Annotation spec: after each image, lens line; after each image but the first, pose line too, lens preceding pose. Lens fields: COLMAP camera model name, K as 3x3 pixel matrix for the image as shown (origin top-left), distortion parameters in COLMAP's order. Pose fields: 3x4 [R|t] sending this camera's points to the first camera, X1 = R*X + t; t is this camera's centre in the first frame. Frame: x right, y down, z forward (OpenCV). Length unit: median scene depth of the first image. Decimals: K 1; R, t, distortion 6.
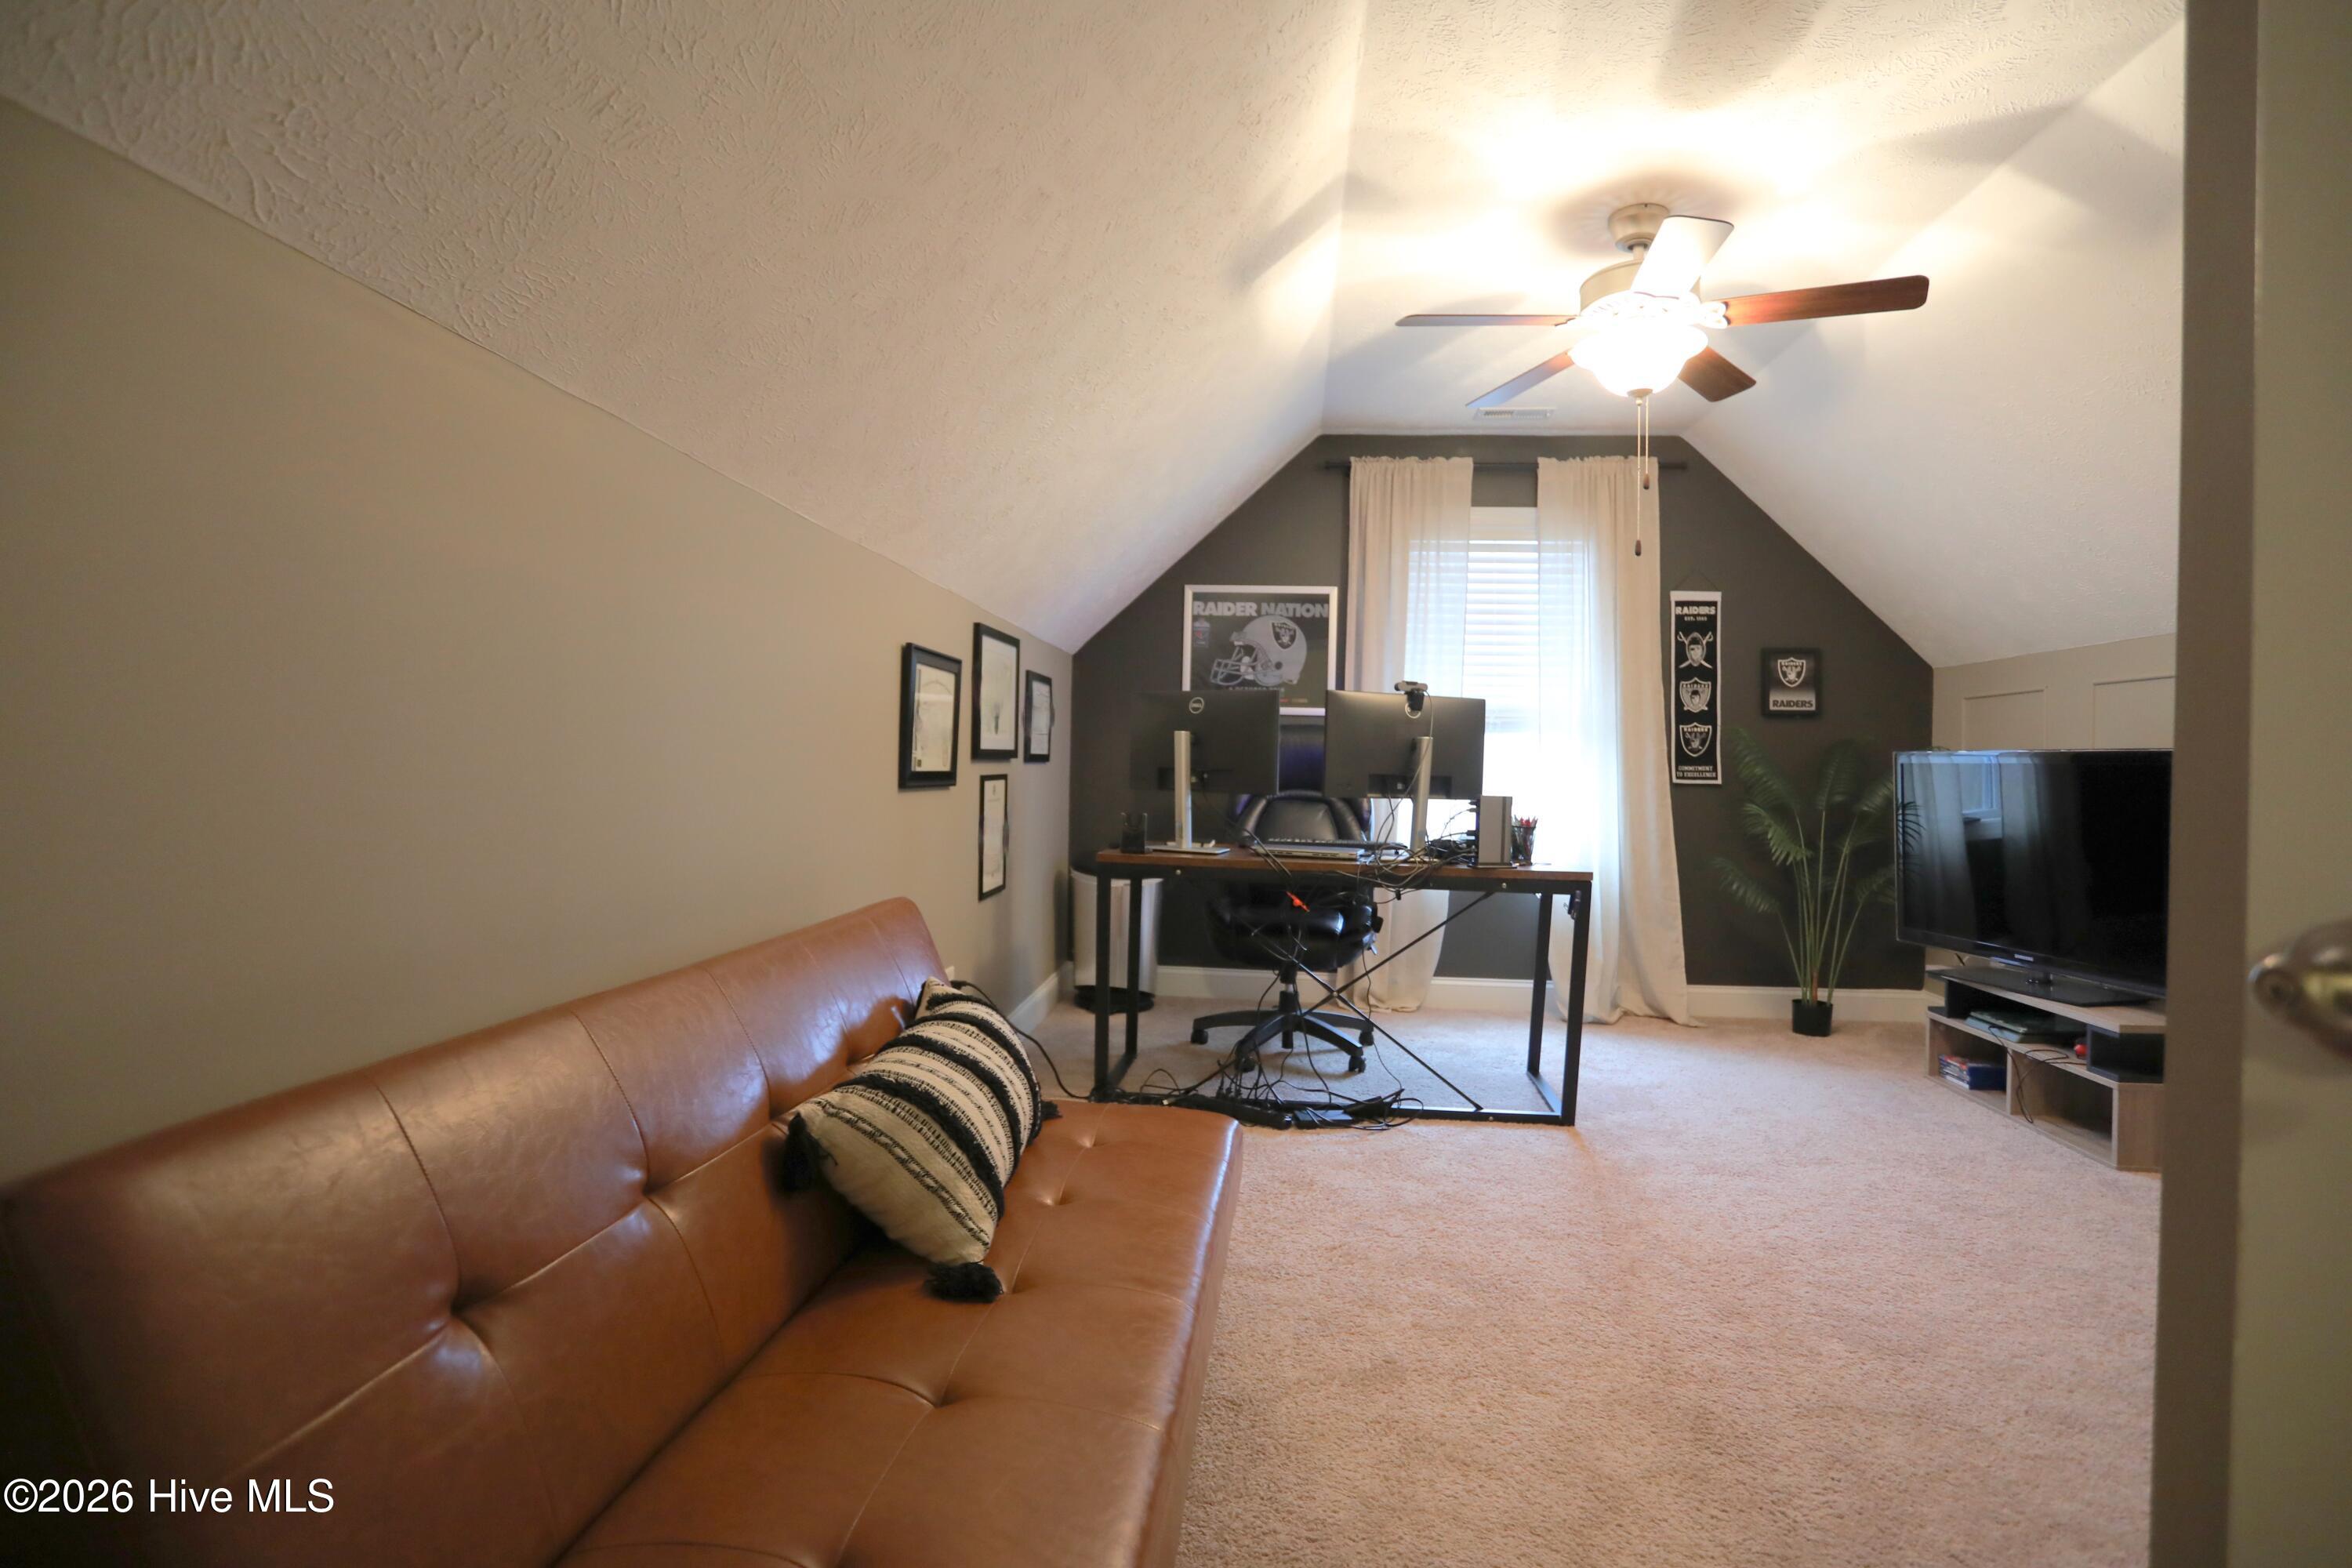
lens RADIAL K [[1143.3, 0, 1175.0], [0, 1143.3, 769.6], [0, 0, 1]] dist [-0.070712, 0.027376]
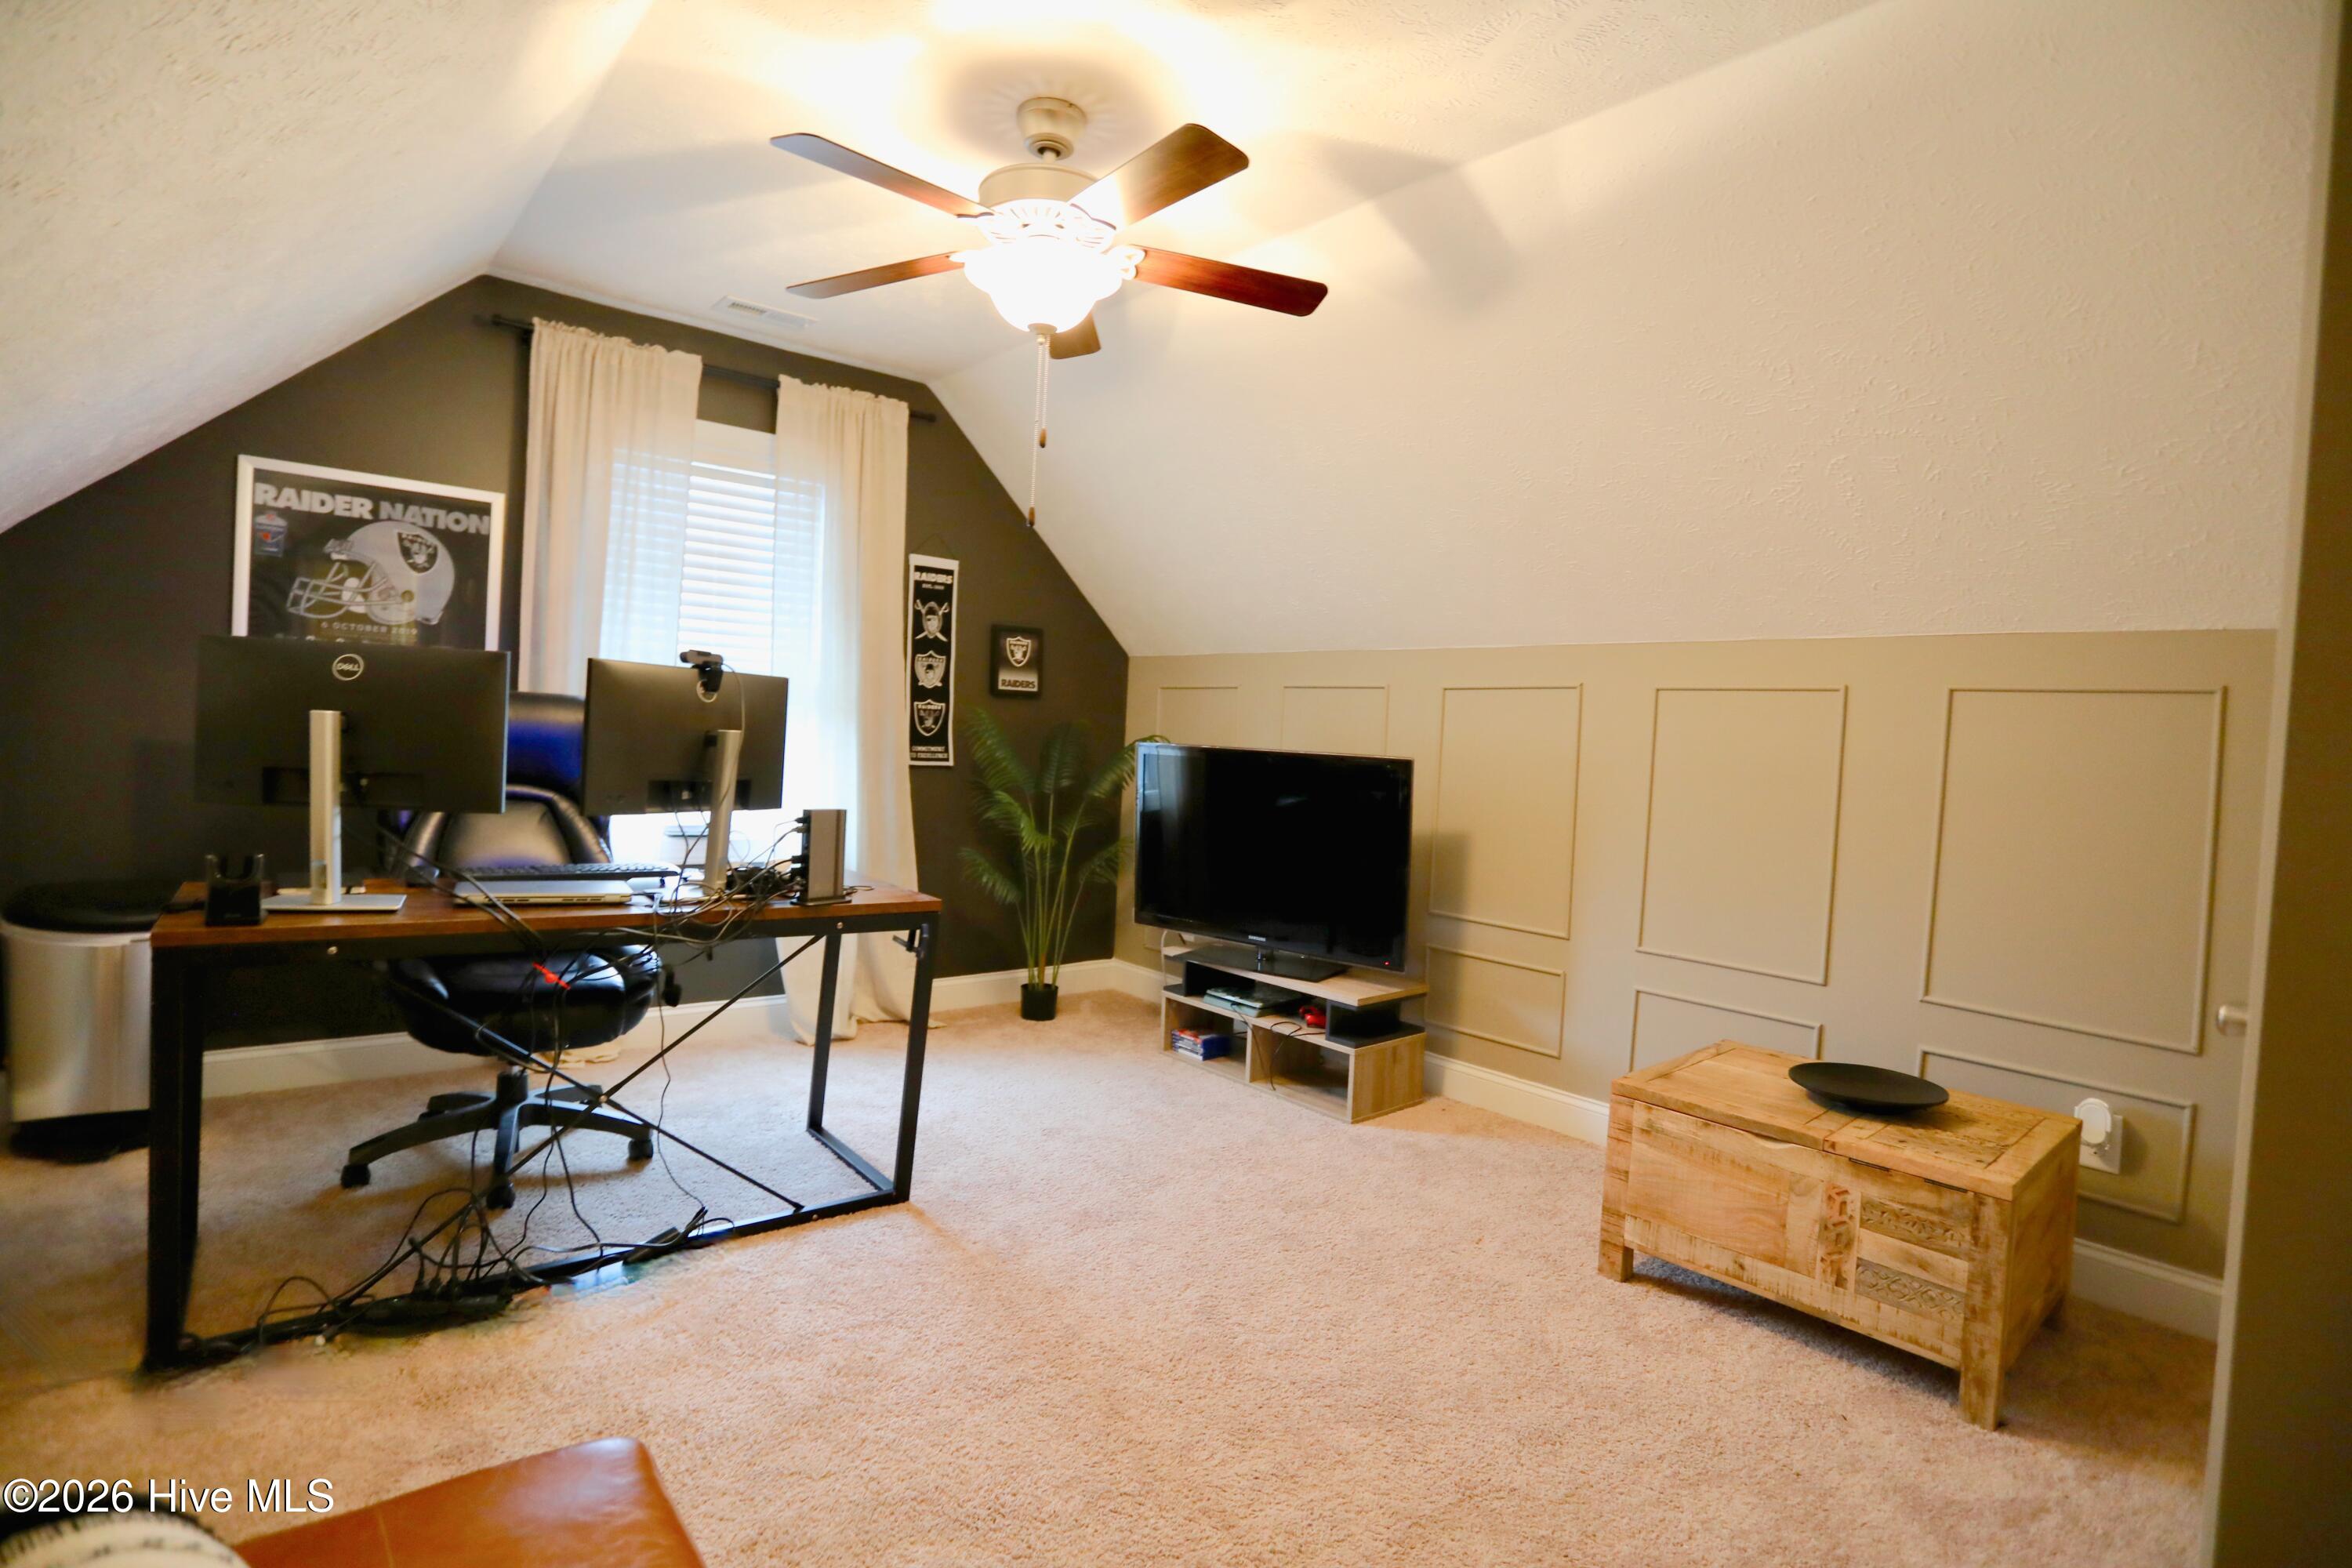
lens RADIAL K [[1146.8, 0, 1174.9], [0, 1146.8, 769.7], [0, 0, 1]] dist [-0.078521, 0.031948]
pose [[0.696534, -0.008039, 0.717479, -0.073083], [-0.031256, 0.998648, 0.041533, -0.029595], [-0.716843, -0.051355, 0.695341, 0.201566]]
